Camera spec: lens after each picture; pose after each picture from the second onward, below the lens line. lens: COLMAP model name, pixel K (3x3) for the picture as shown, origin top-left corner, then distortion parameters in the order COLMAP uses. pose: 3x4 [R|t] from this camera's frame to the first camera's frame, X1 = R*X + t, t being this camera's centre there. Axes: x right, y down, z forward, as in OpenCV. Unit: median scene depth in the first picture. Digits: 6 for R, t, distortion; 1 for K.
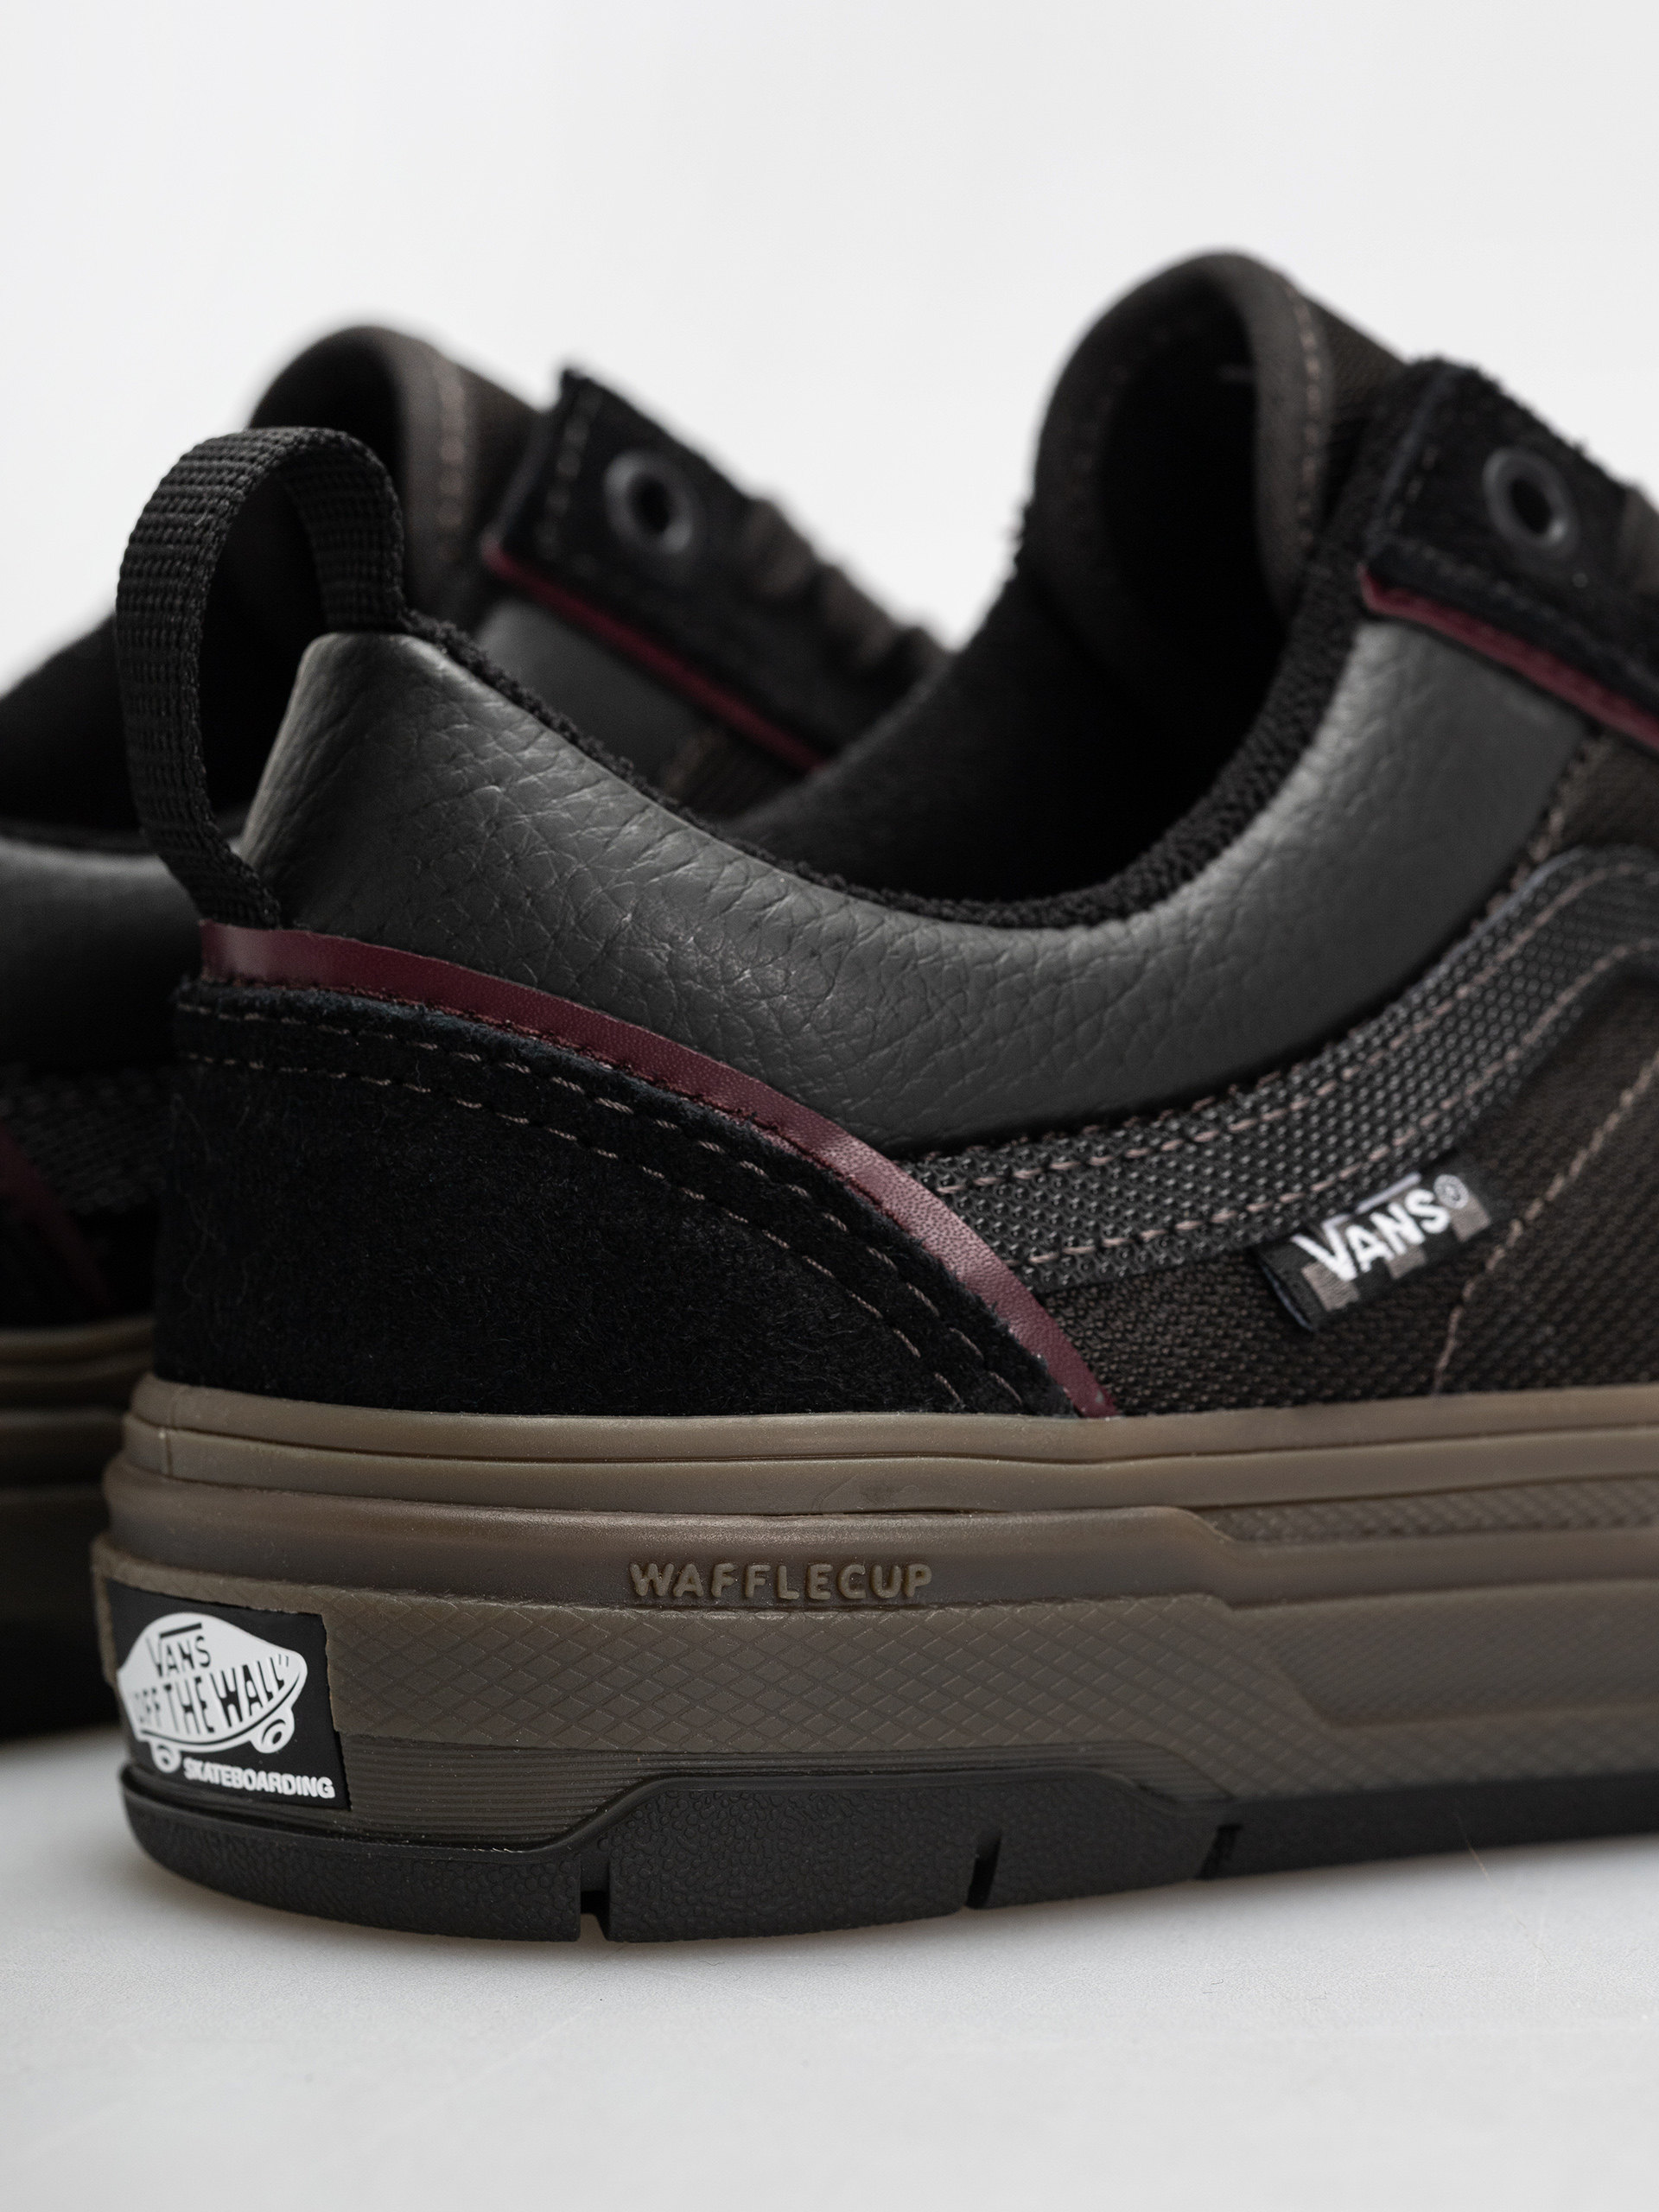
lens RADIAL K [[6391.1, 0, 822.9], [0, 6391.1, 1118.1], [0, 0, 1]] dist [0.150758, 0.000000]
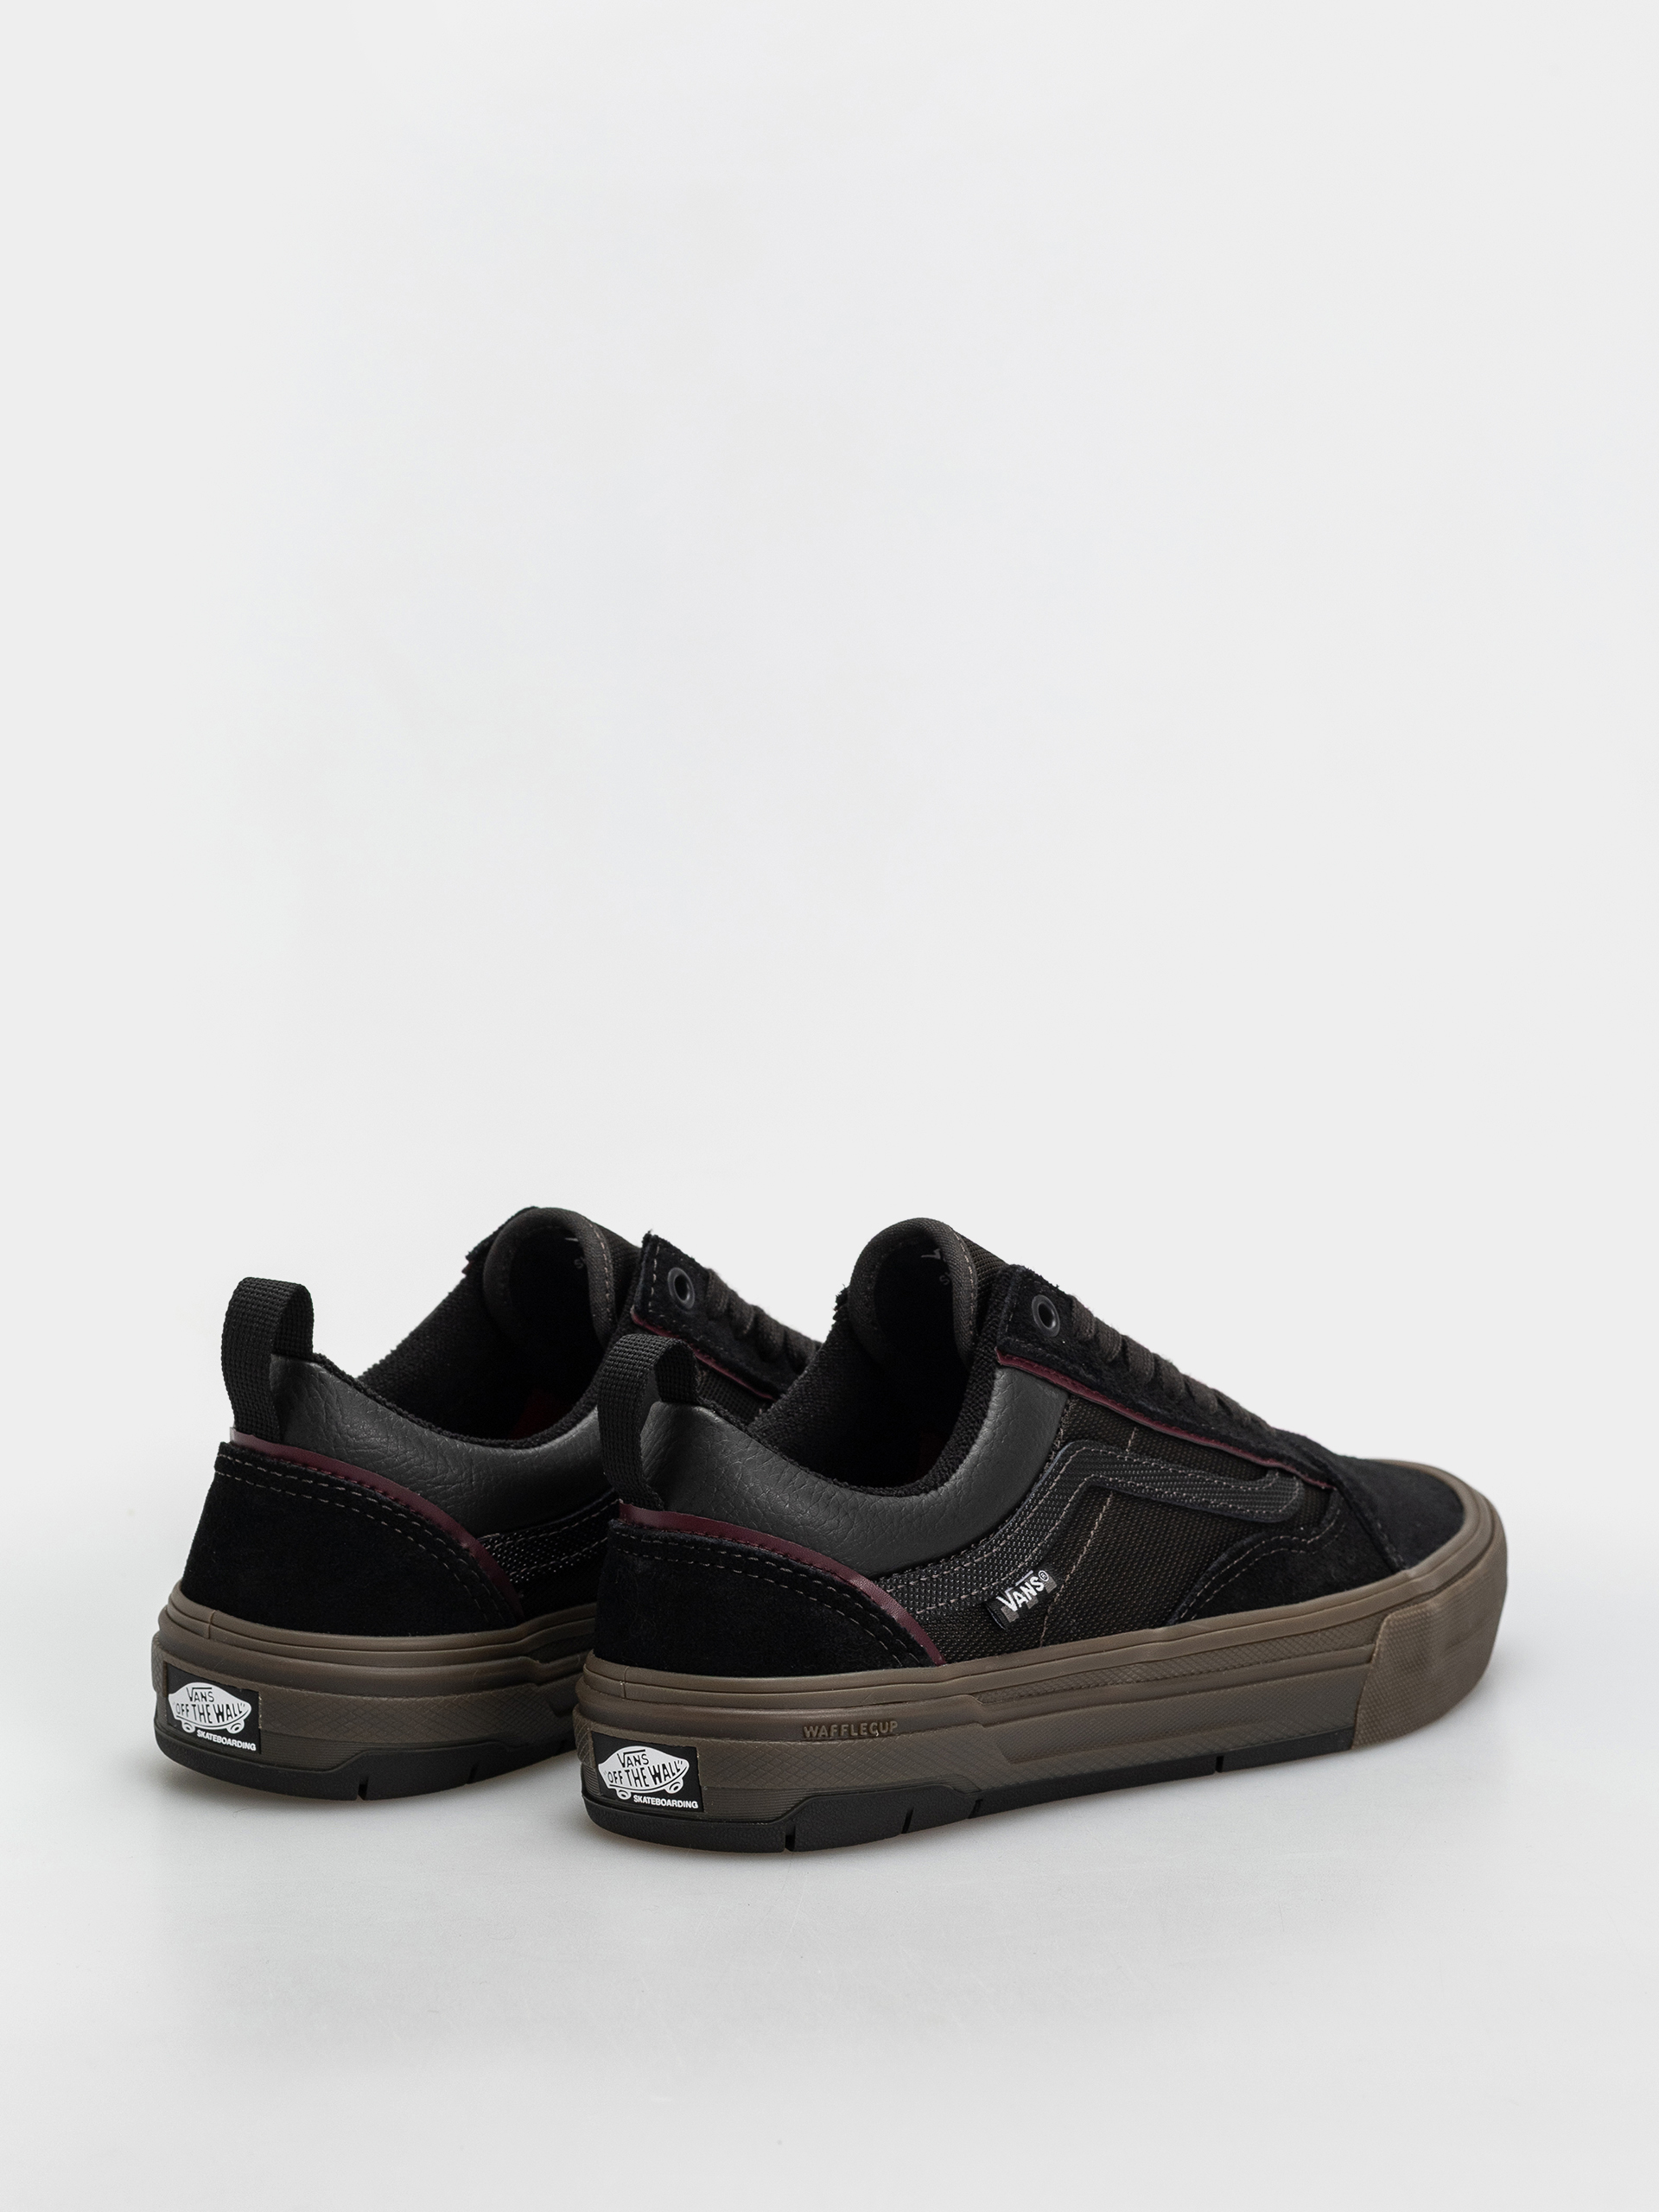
lens RADIAL K [[6391.1, 0, 829.7], [0, 6391.1, 1098.0], [0, 0, 1]] dist [0.150758, 0.000000]
pose [[0.976753, -0.026350, 0.212742, -0.614895], [0.018237, 0.999033, 0.040008, -0.326668], [-0.213590, -0.035198, 0.976289, -1.821913]]
